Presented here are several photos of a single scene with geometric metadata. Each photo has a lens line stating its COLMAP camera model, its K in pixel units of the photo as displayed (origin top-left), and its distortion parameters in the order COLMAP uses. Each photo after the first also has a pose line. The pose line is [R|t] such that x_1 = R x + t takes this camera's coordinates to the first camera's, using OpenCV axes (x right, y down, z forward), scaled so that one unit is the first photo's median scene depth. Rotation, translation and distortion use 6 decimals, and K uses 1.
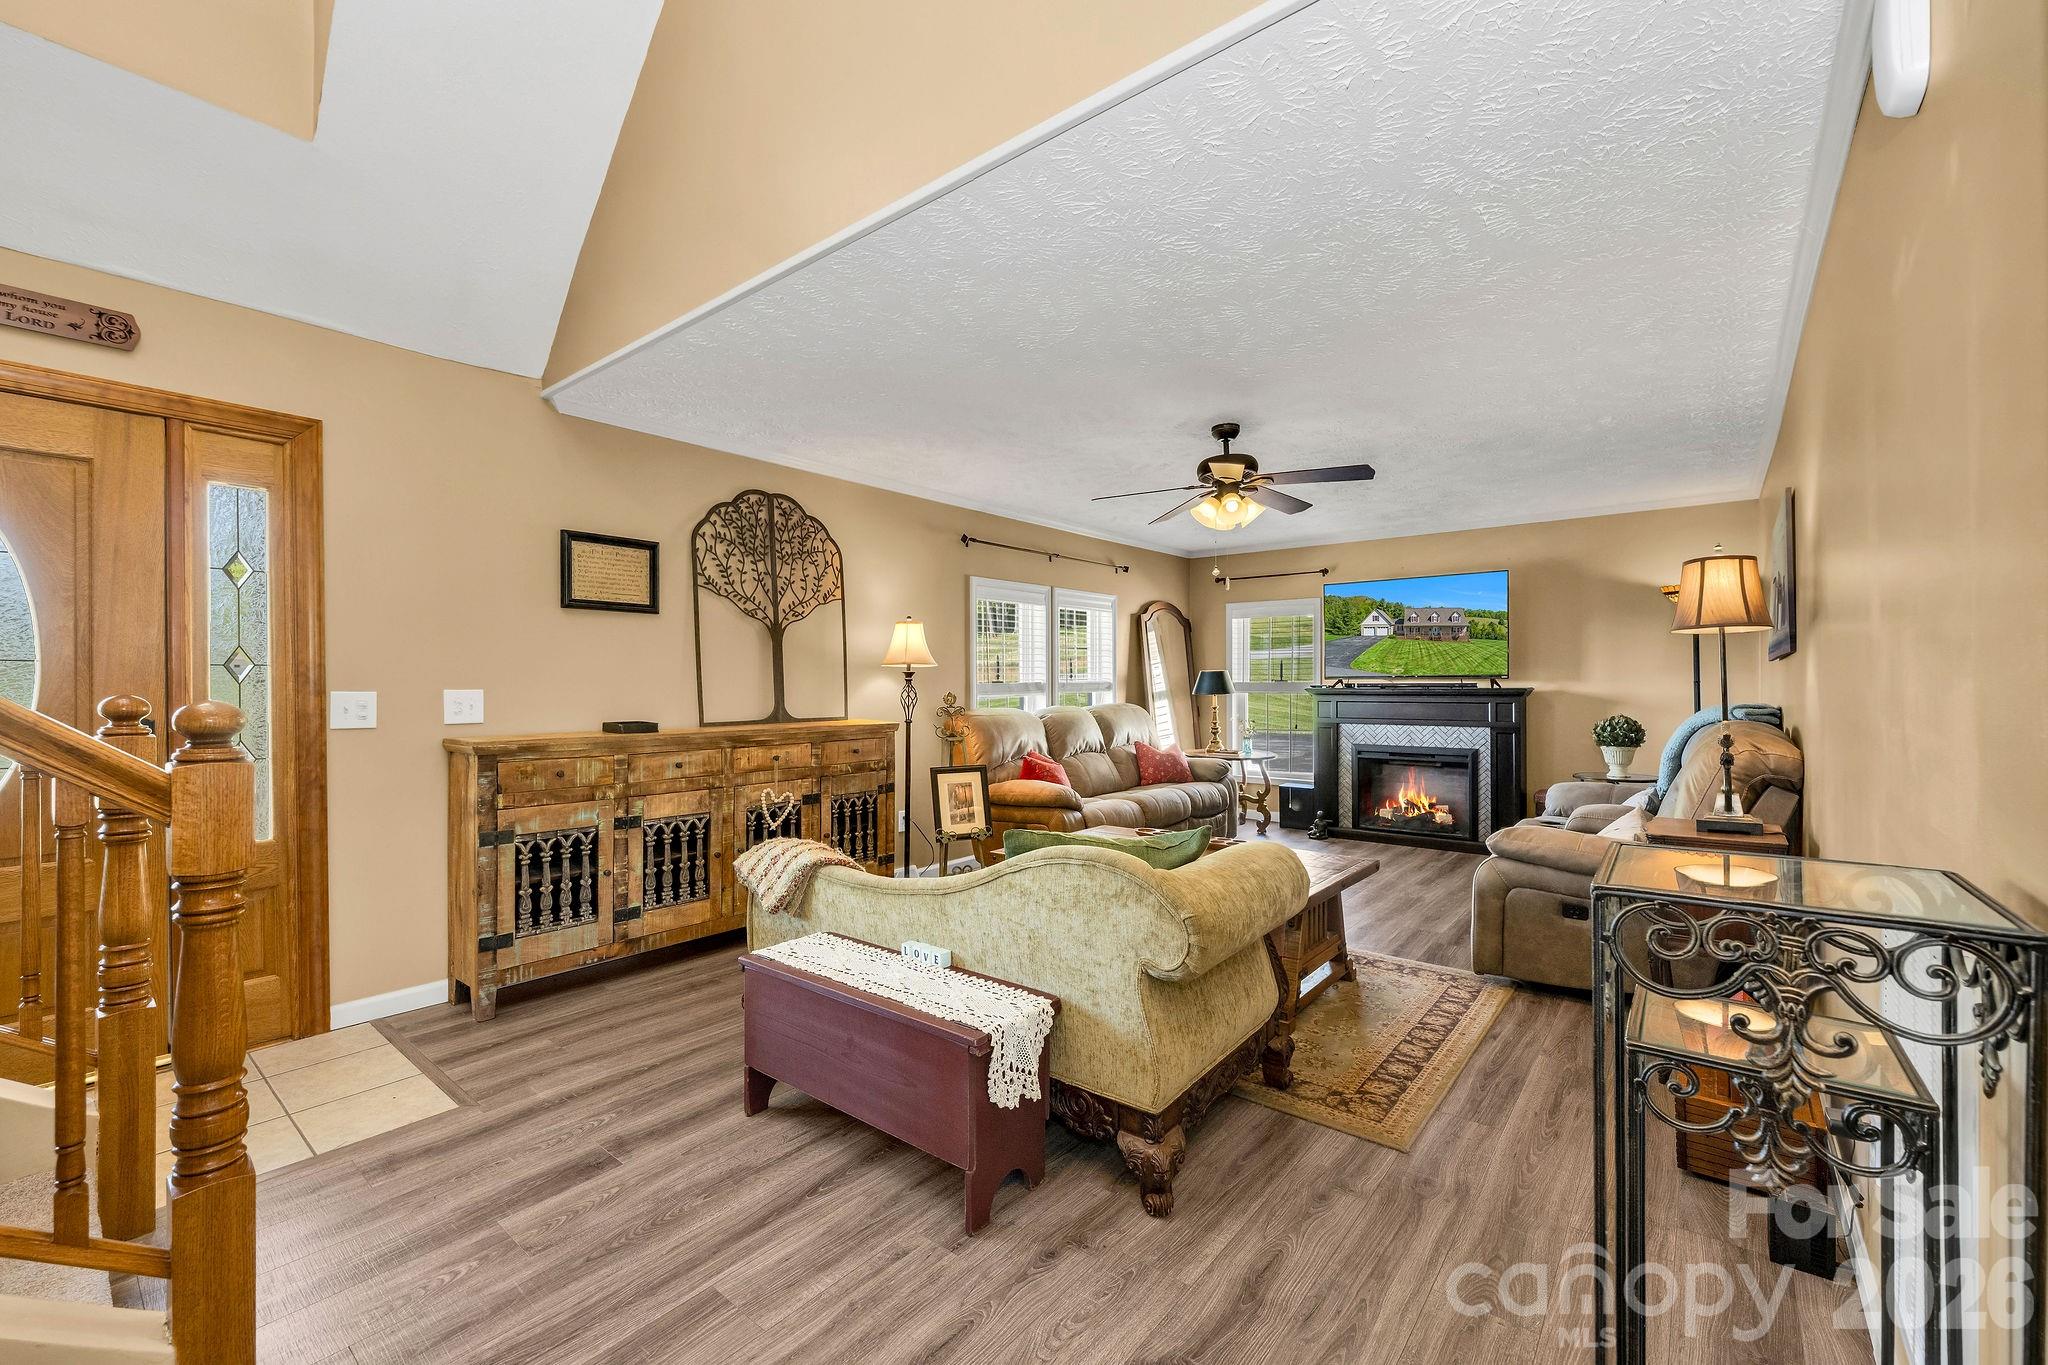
lens RADIAL K [[842.6, 0, 1028.1], [0, 842.6, 689.7], [0, 0, 1]] dist [-0.001789, -0.000015]
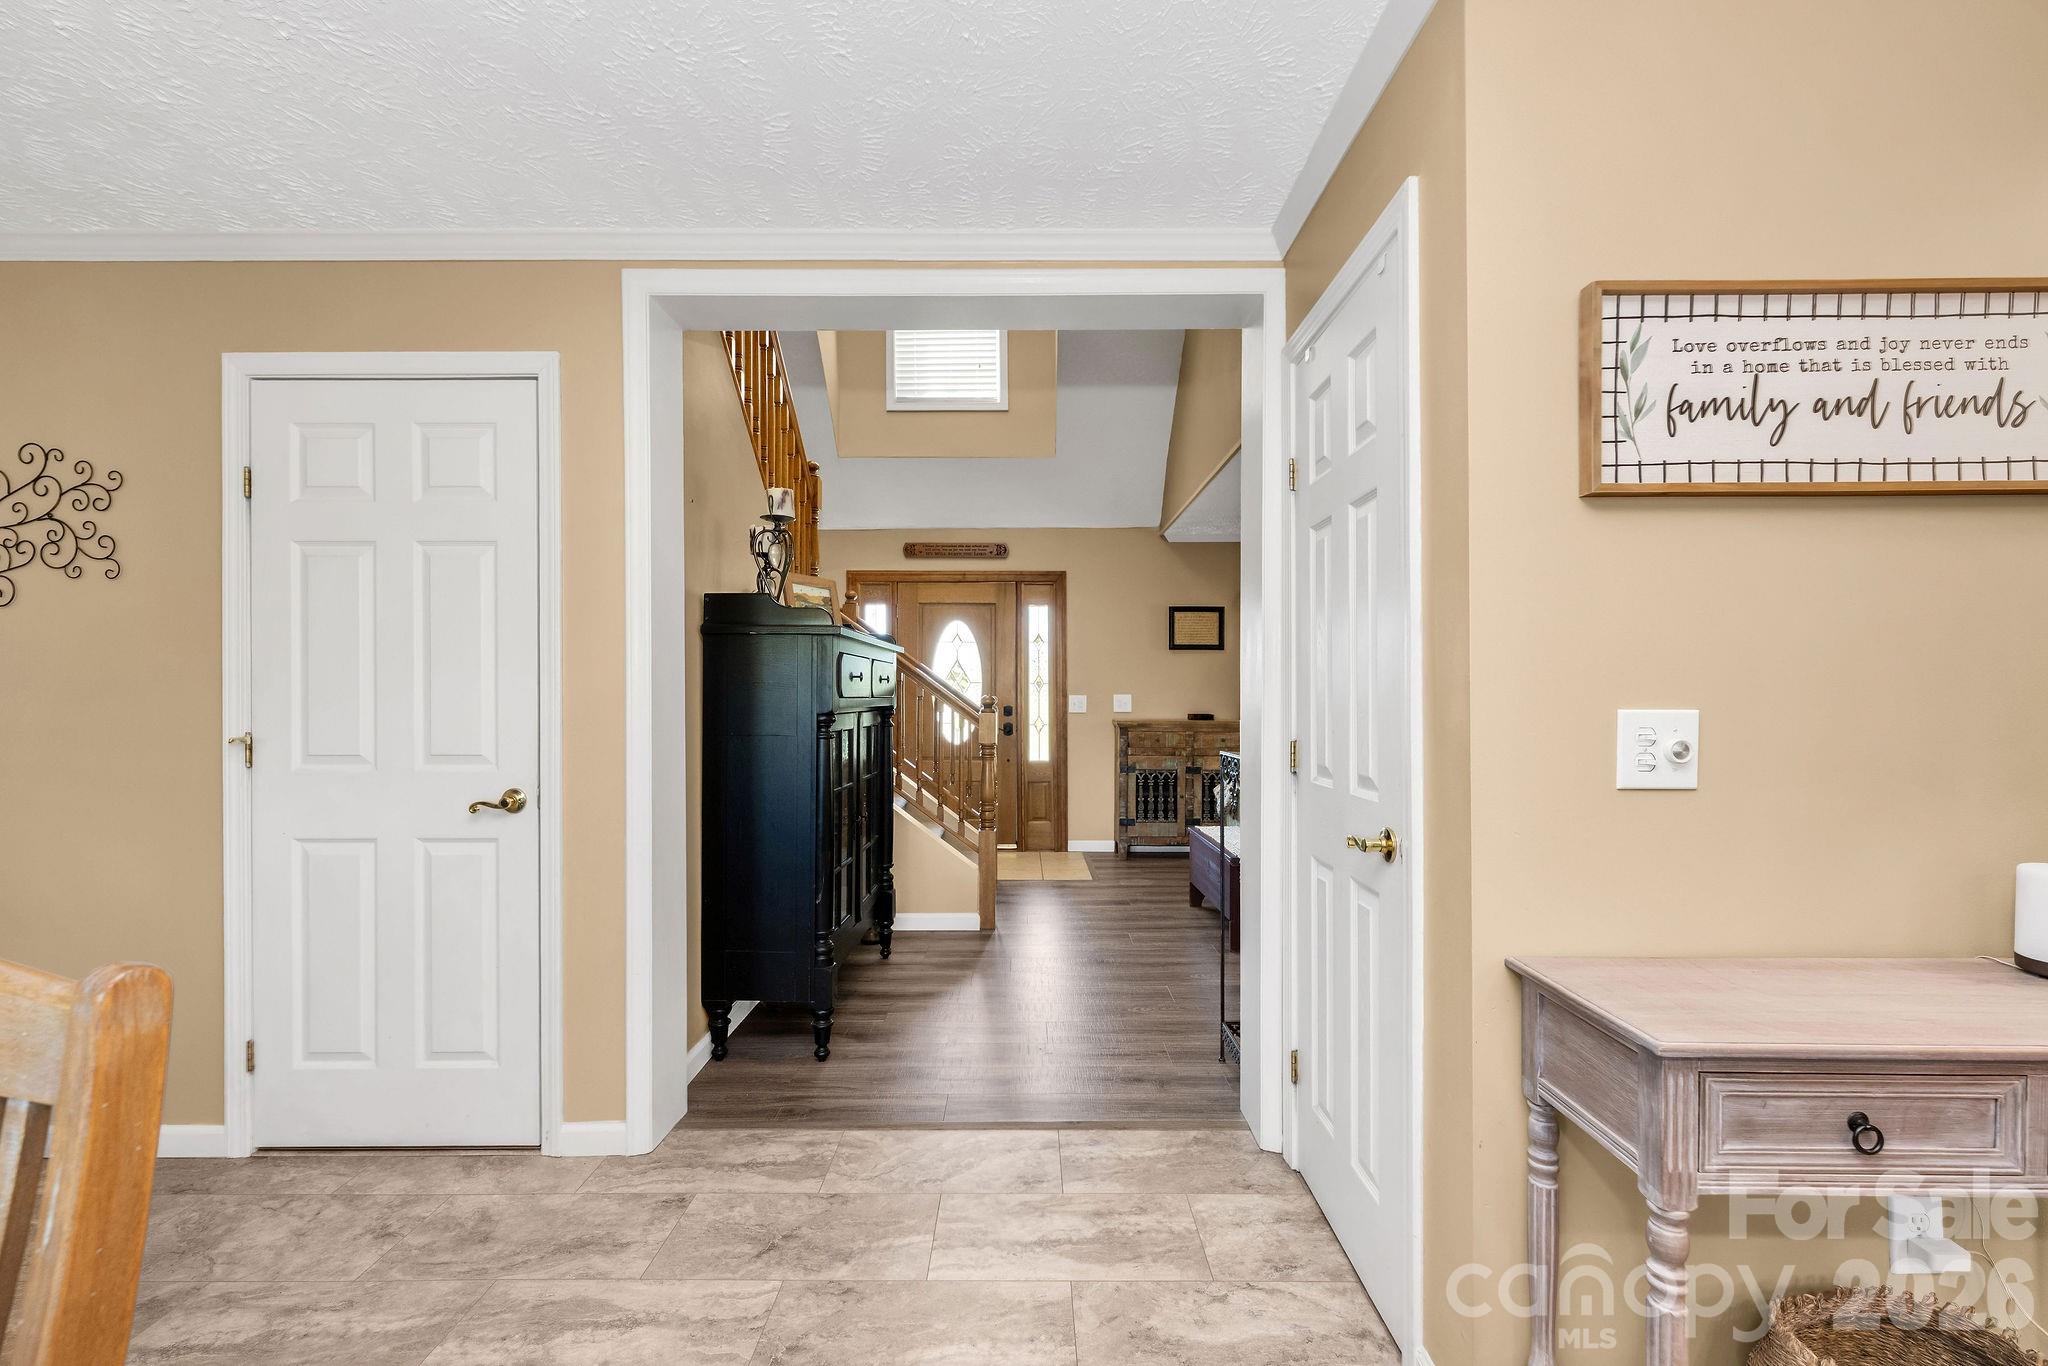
lens RADIAL K [[818.2, 0, 1019.8], [0, 818.2, 697.3], [0, 0, 1]] dist [-0.000555, 0.000098]
pose [[0.634682, 0.007021, -0.772742, 0.672624], [-0.006779, 0.999971, 0.003517, 0.000908], [0.772744, 0.003006, 0.634711, -0.406288]]
